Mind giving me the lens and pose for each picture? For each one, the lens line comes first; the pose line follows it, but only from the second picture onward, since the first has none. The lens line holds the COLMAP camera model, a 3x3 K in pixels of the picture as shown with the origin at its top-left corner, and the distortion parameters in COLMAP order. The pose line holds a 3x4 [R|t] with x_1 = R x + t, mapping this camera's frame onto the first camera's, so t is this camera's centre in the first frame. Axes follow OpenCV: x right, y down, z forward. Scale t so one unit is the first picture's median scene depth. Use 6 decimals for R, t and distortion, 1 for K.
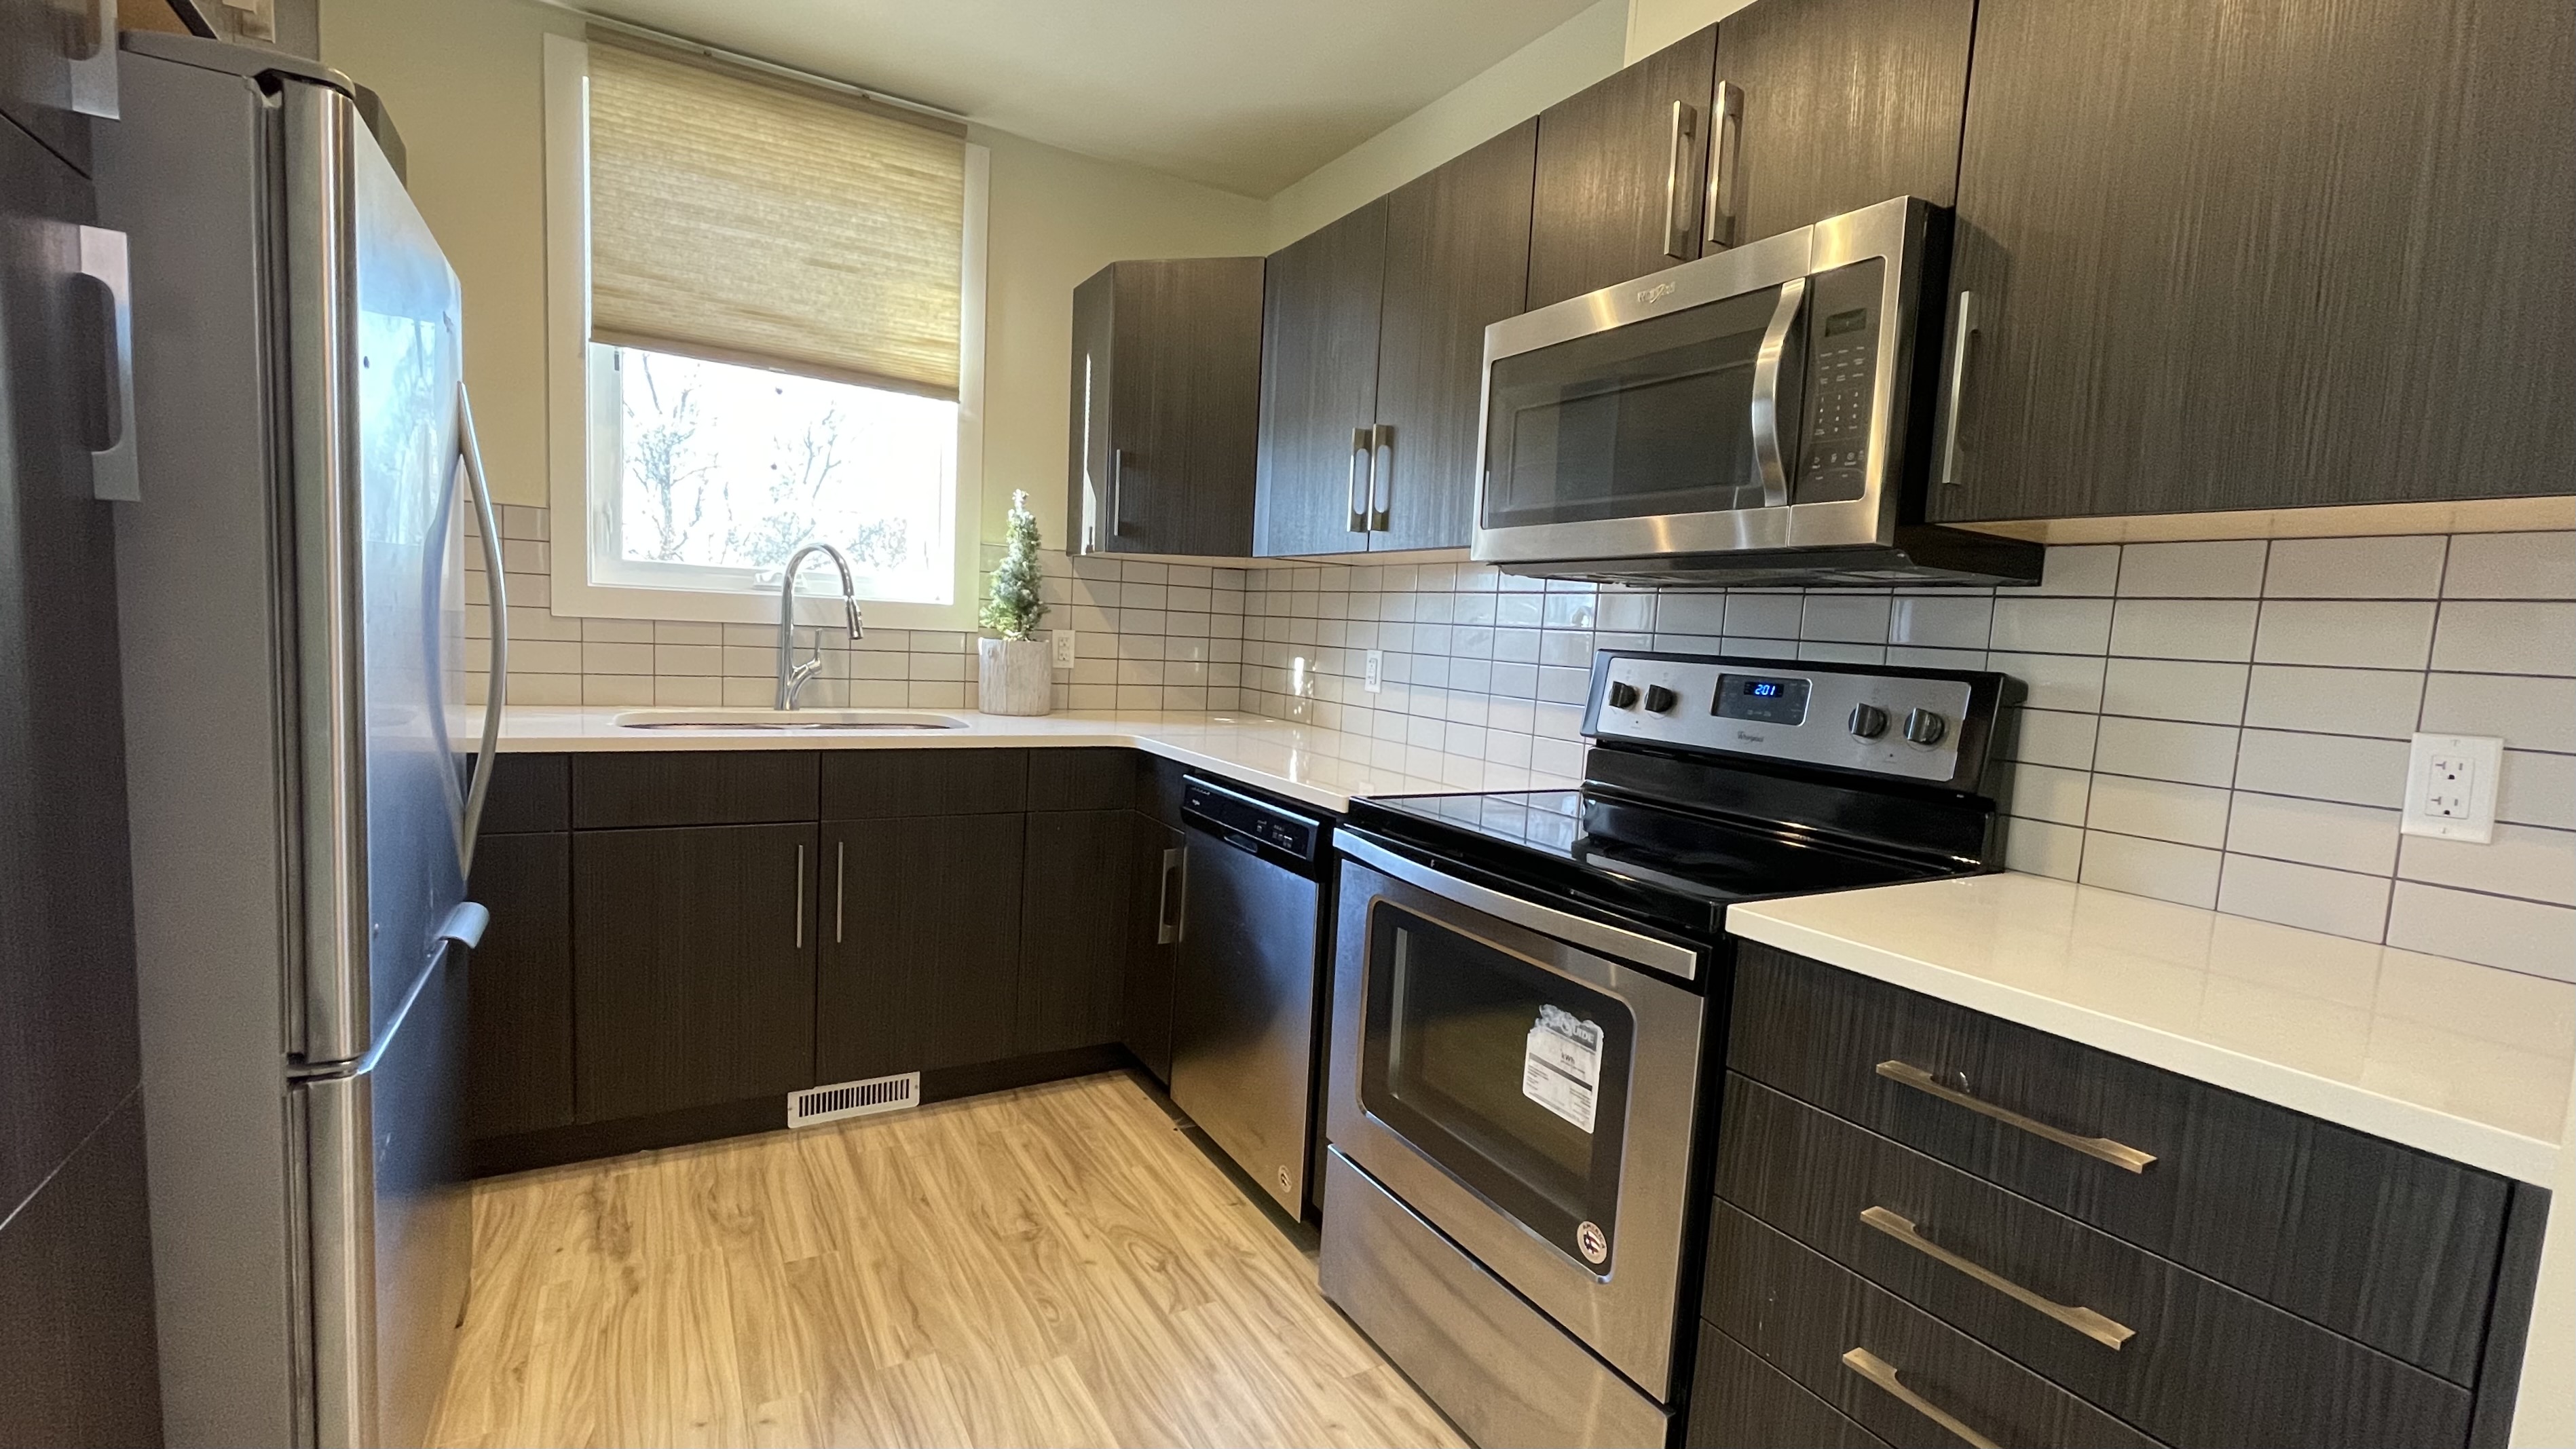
lens RADIAL K [[1106.7, 0, 1279.5], [0, 1106.7, 734.6], [0, 0, 1]] dist [0.001988, -0.000151]
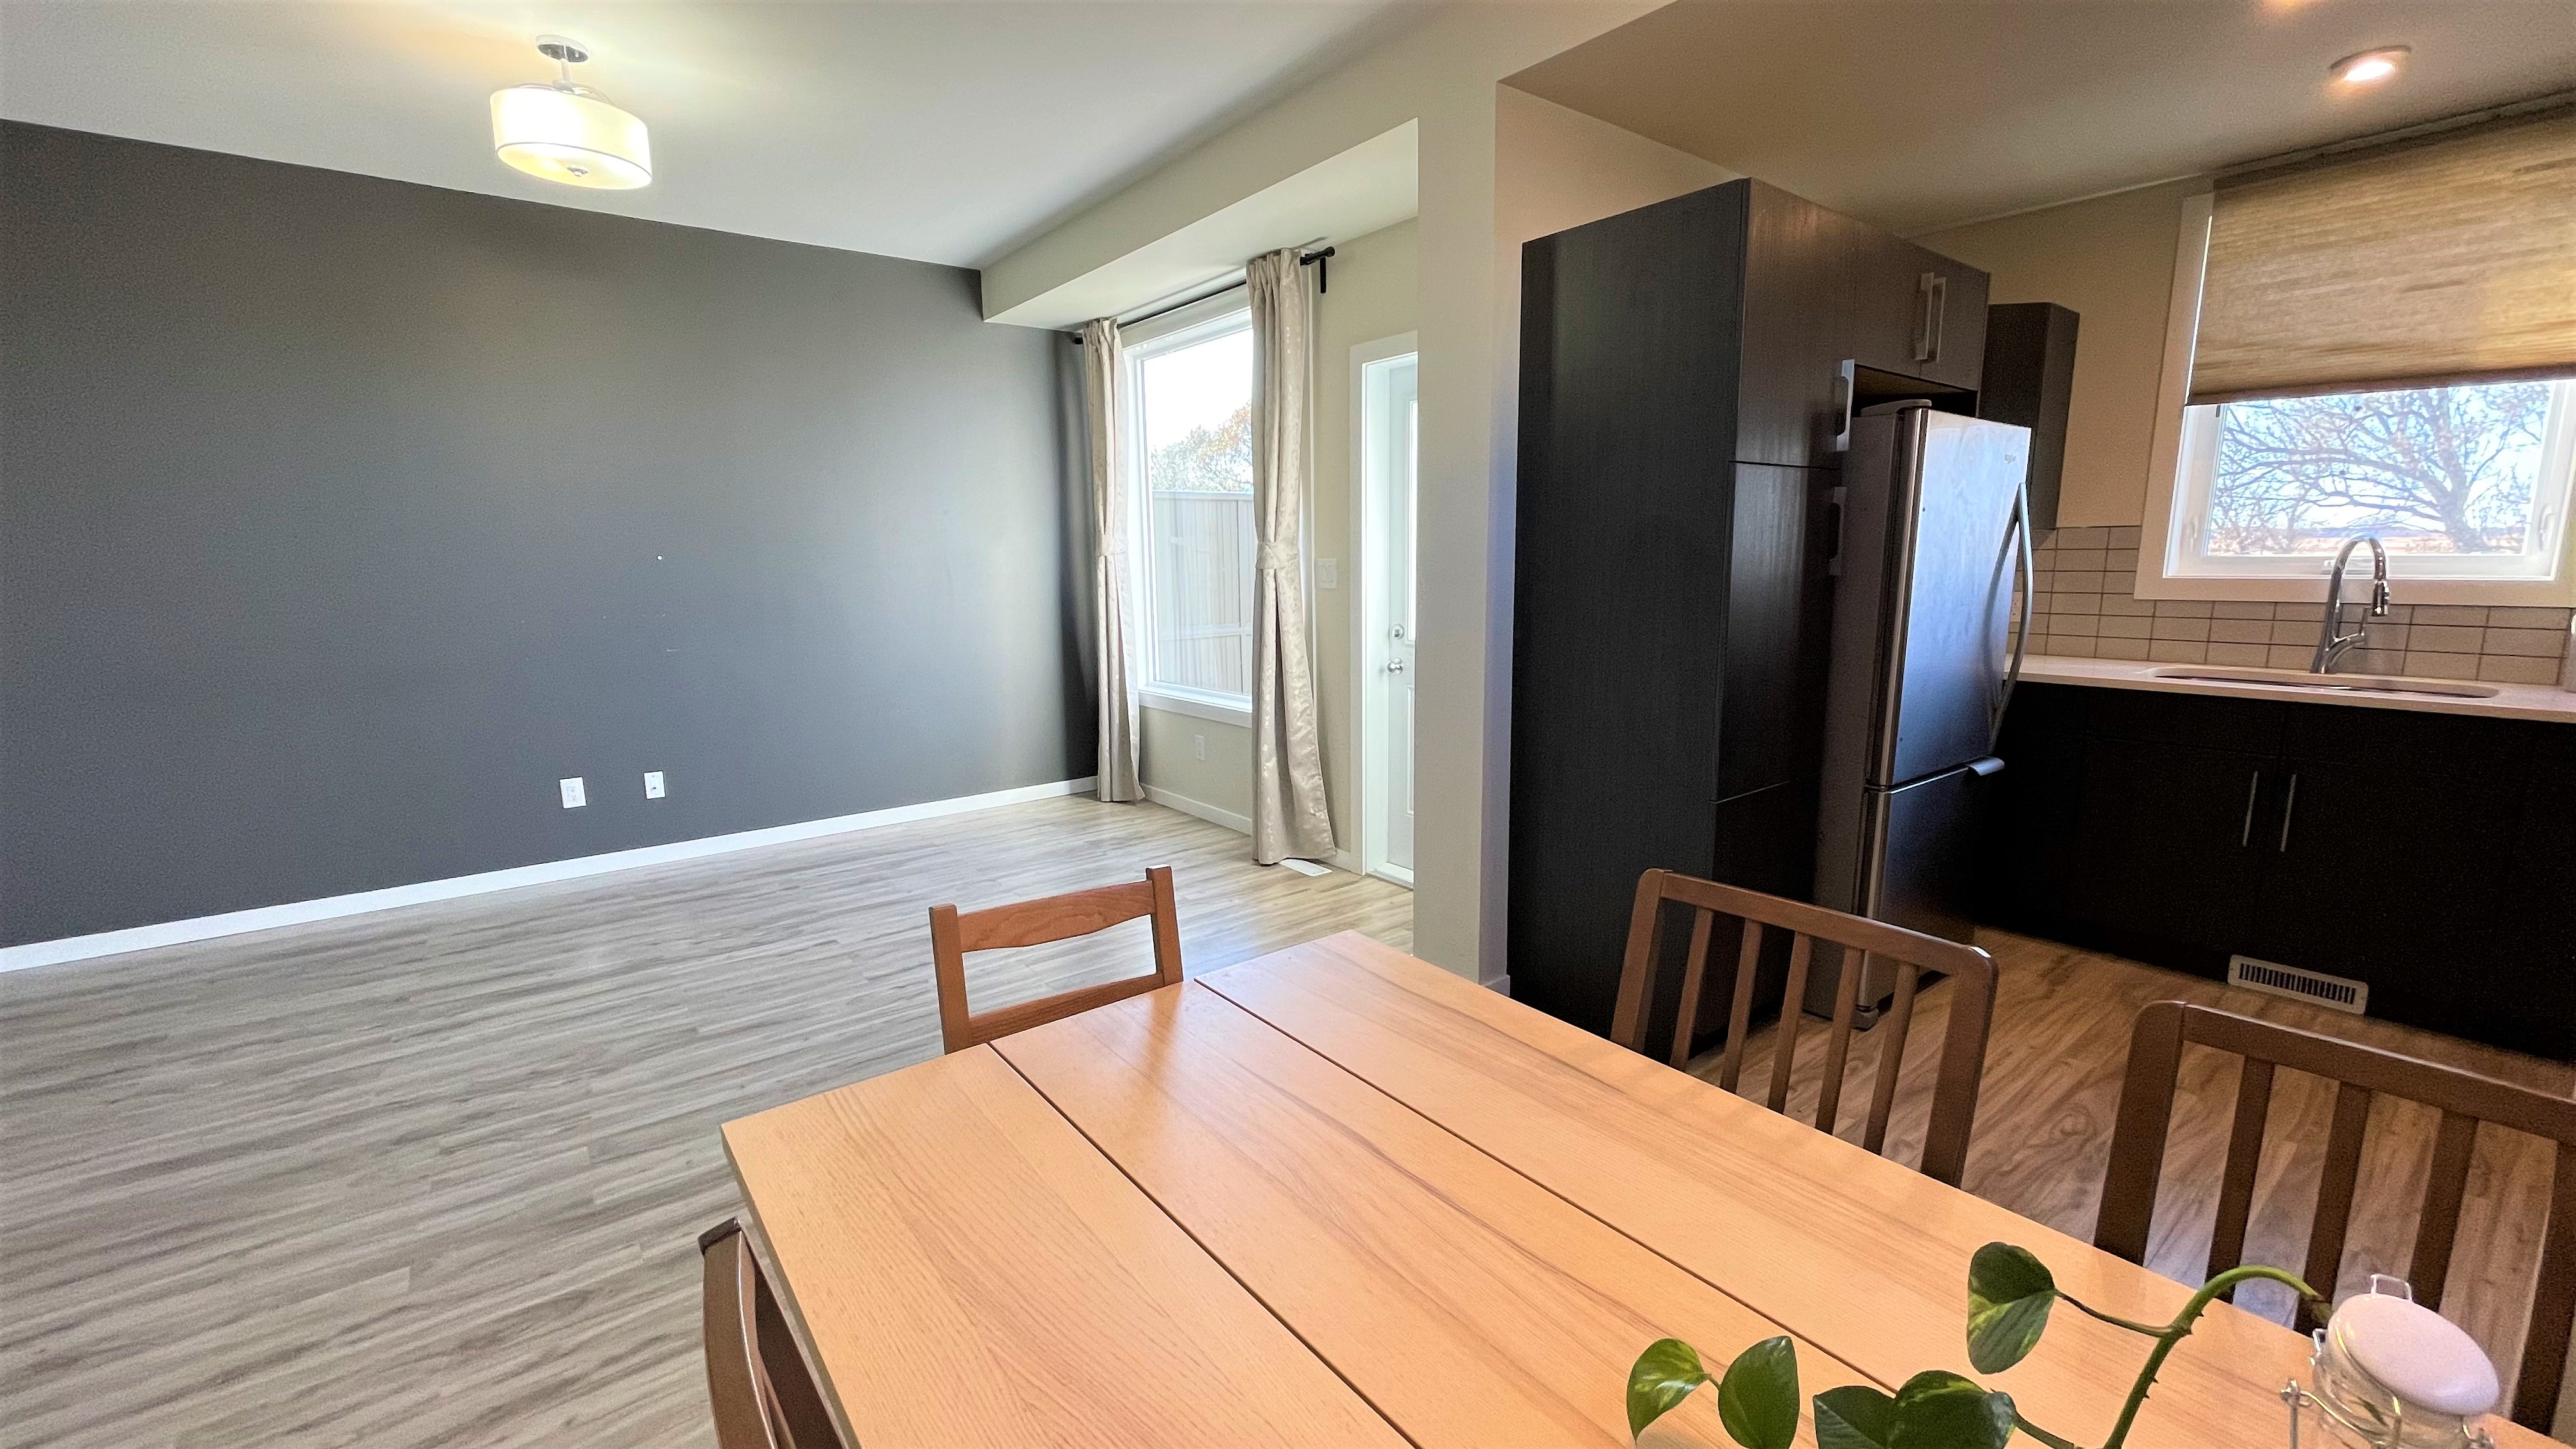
lens RADIAL K [[1036.5, 0, 1282.7], [0, 1036.5, 732.6], [0, 0, 1]] dist [-0.002608, -0.000093]
pose [[0.133901, 0.115813, -0.984204, 0.530406], [-0.077357, 0.991339, 0.106128, 0.010094], [0.987971, 0.061924, 0.141700, -0.286025]]
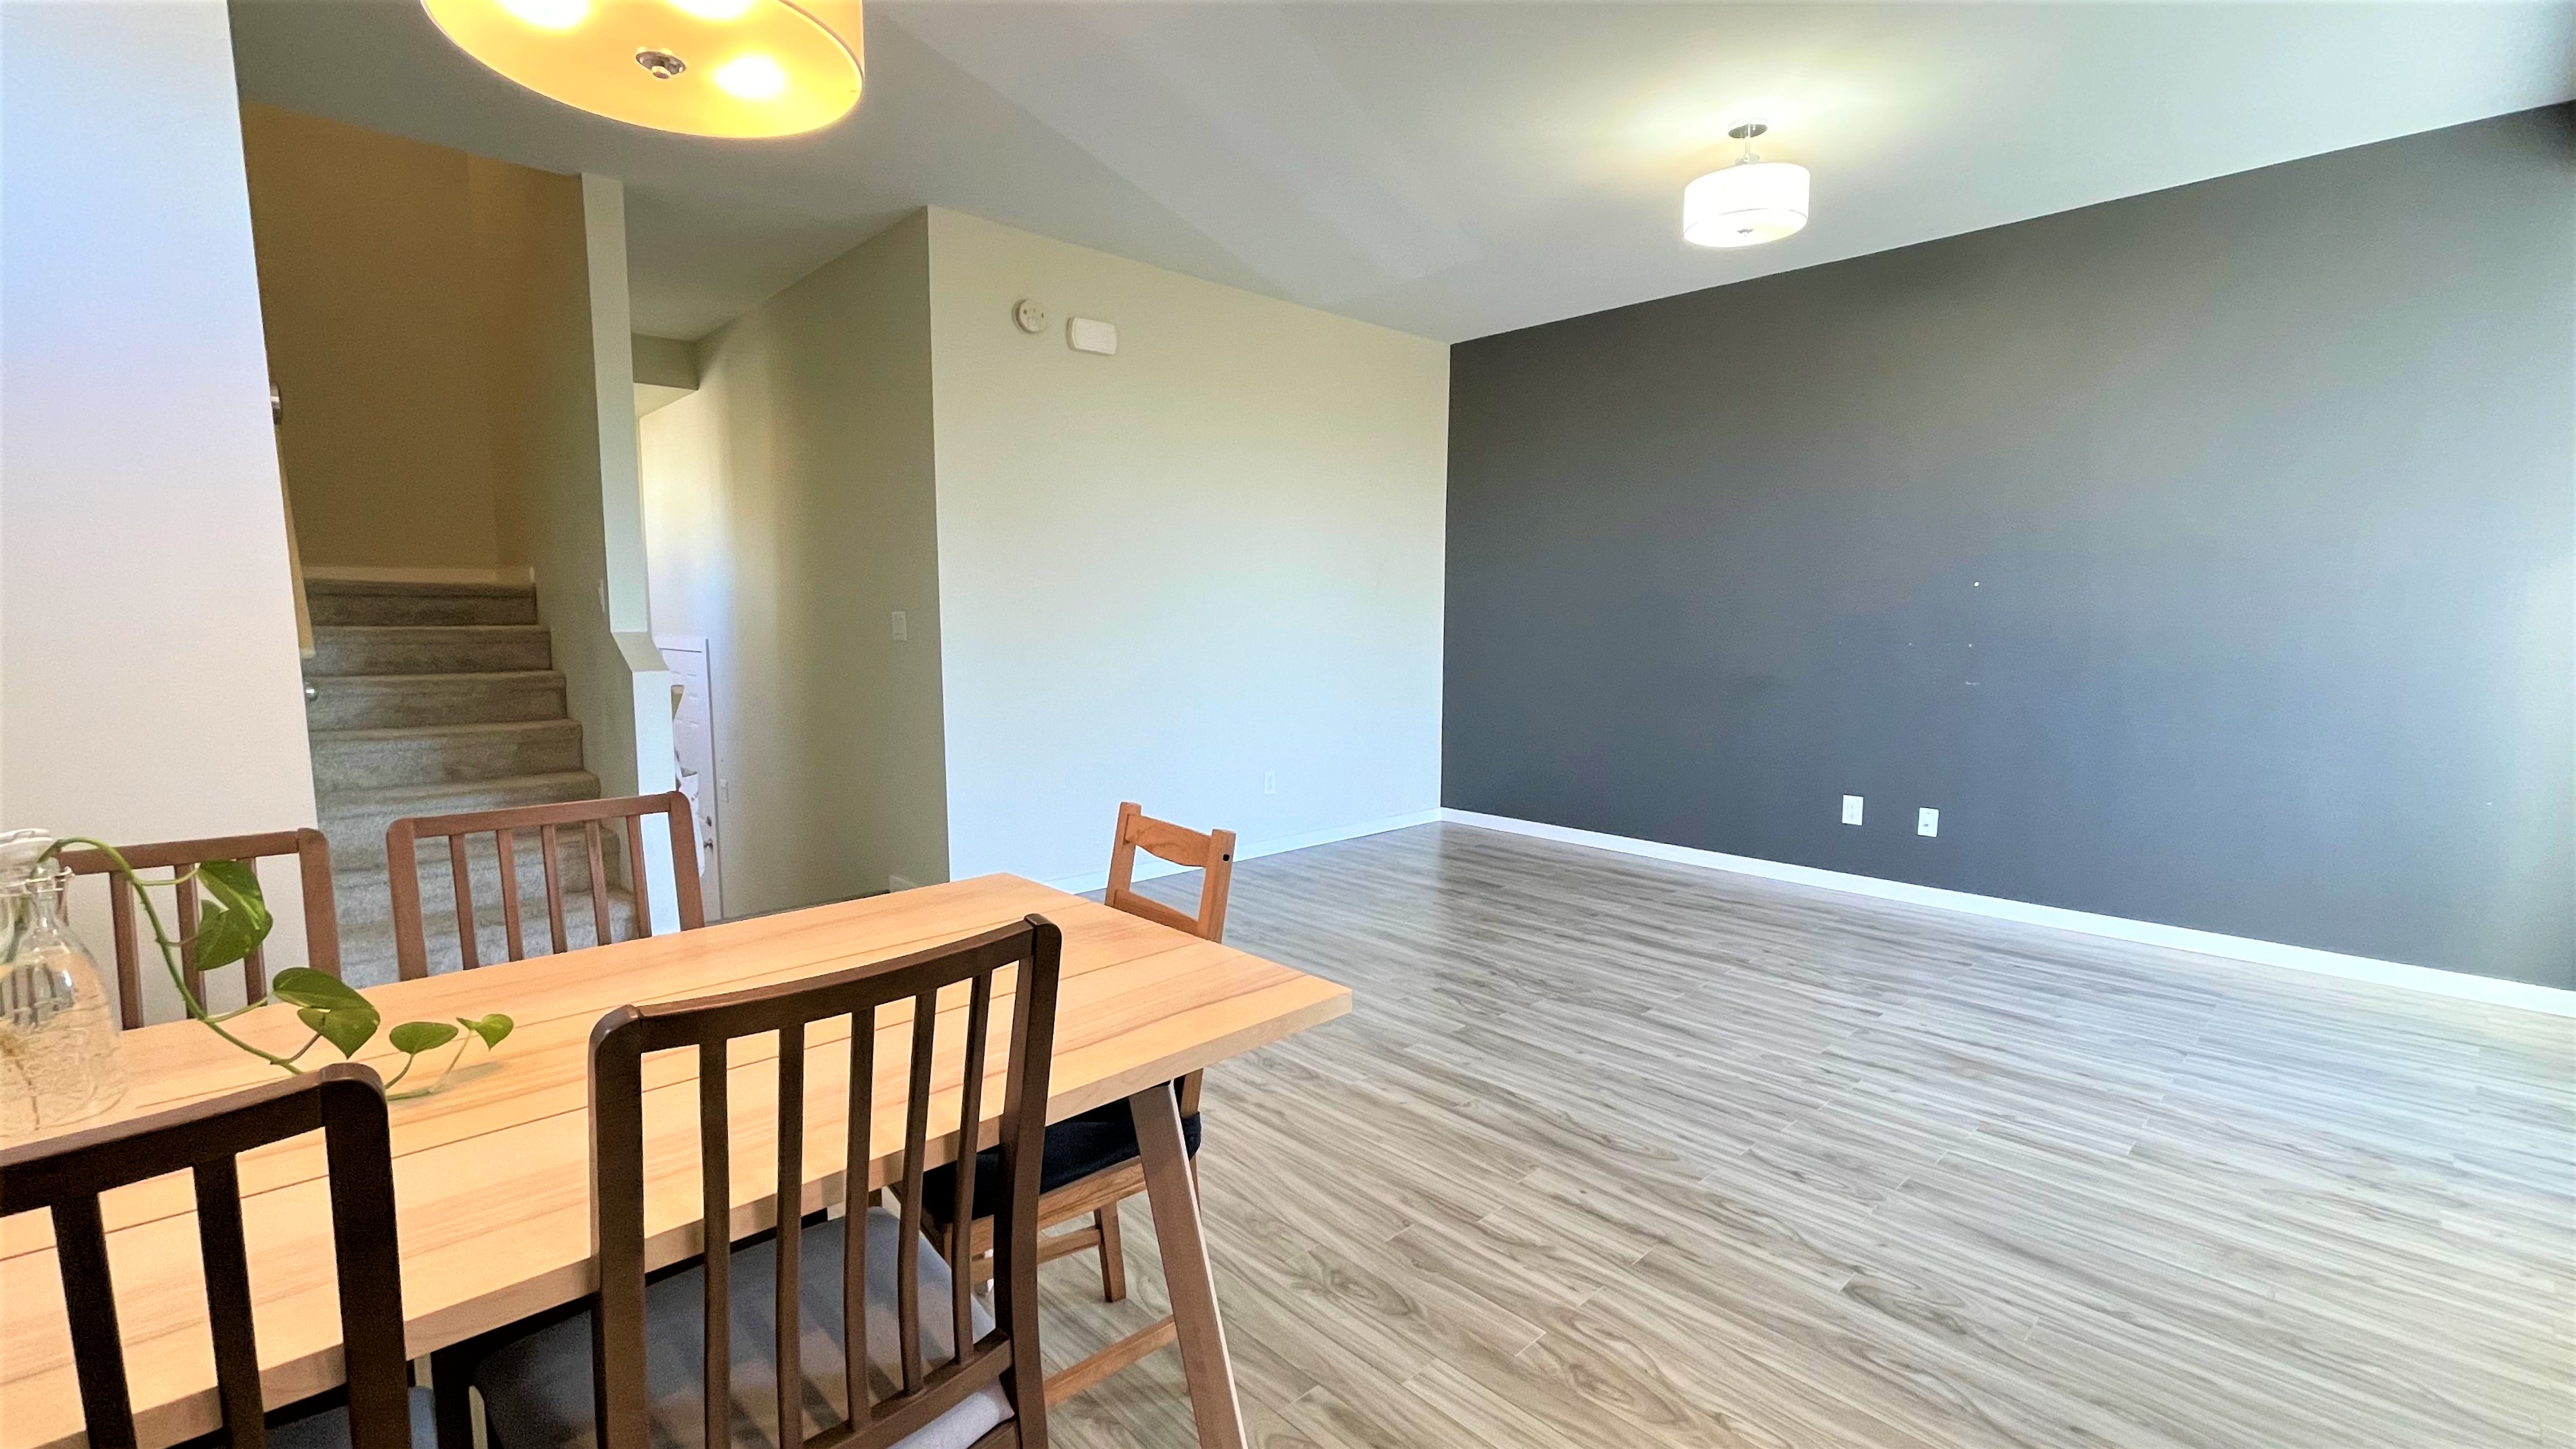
lens RADIAL K [[1100.5, 0, 1286.5], [0, 1100.5, 732.3], [0, 0, 1]] dist [-0.003009, -0.000109]
pose [[-0.970781, -0.030255, -0.238052, 0.130655], [-0.077626, 0.978275, 0.192227, -0.030832], [0.227065, 0.205090, -0.952040, 0.288337]]
